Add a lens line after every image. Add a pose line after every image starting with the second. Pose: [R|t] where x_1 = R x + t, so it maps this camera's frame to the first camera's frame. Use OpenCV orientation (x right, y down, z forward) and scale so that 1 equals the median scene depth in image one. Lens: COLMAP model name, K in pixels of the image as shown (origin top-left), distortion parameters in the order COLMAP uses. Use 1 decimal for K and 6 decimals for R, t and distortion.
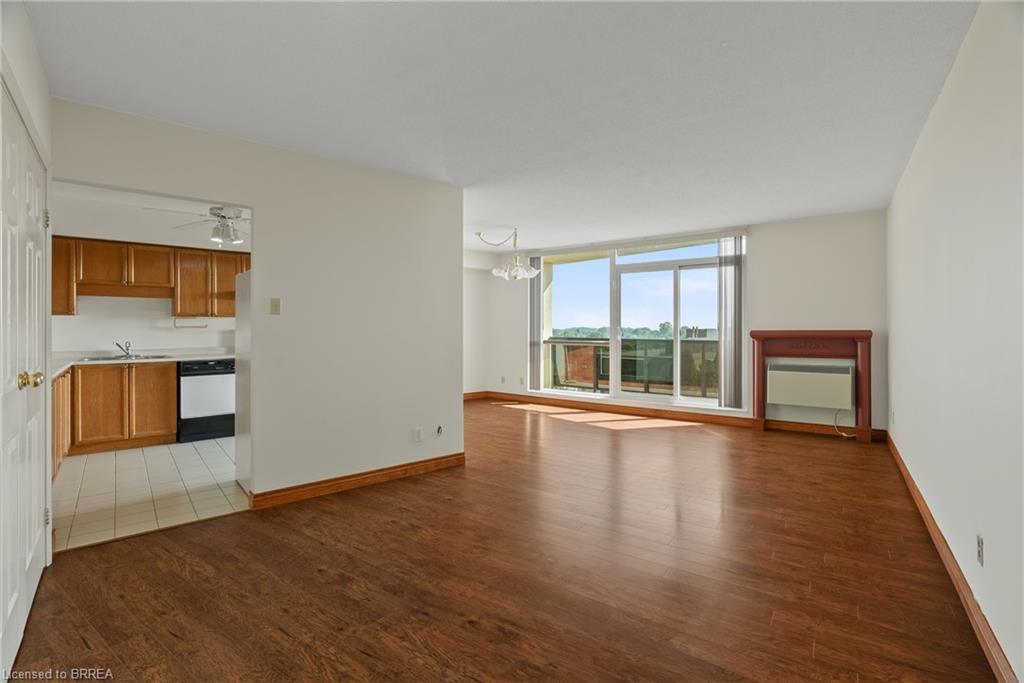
lens RADIAL K [[467.4, 0, 505.9], [0, 467.4, 327.4], [0, 0, 1]] dist [-0.001793, 0.000151]
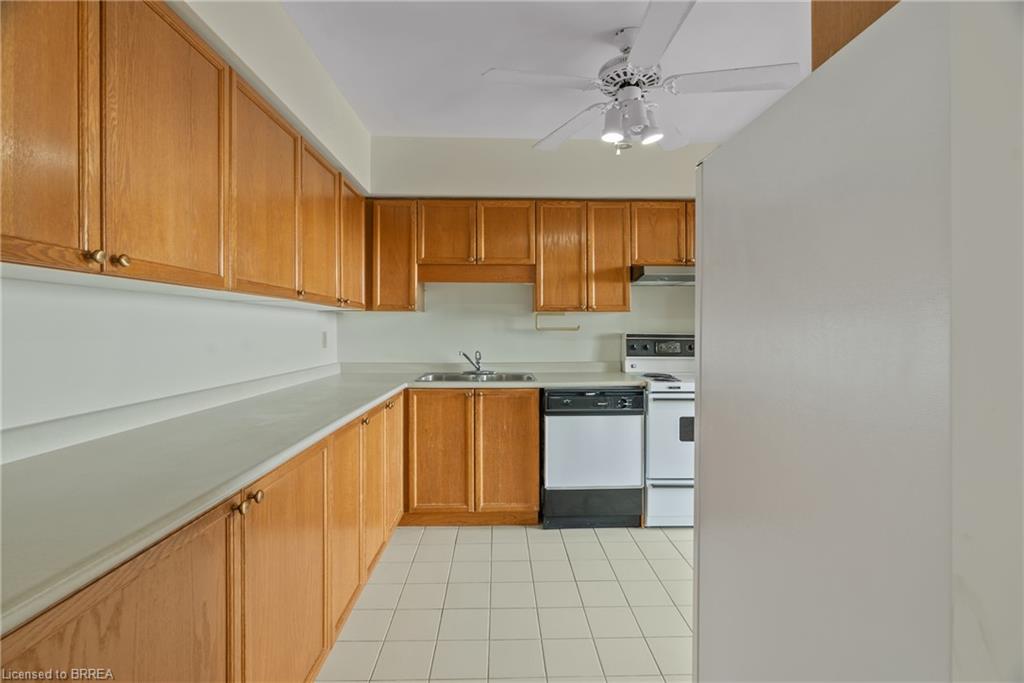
lens RADIAL K [[474.4, 0, 512.0], [0, 474.4, 341.5], [0, 0, 1]] dist [-0.003507, -0.000659]
pose [[0.786469, 0.013684, -0.617478, -0.370048], [-0.000144, 0.999759, 0.021973, 0.001872], [0.617629, -0.017192, 0.786282, 0.519129]]
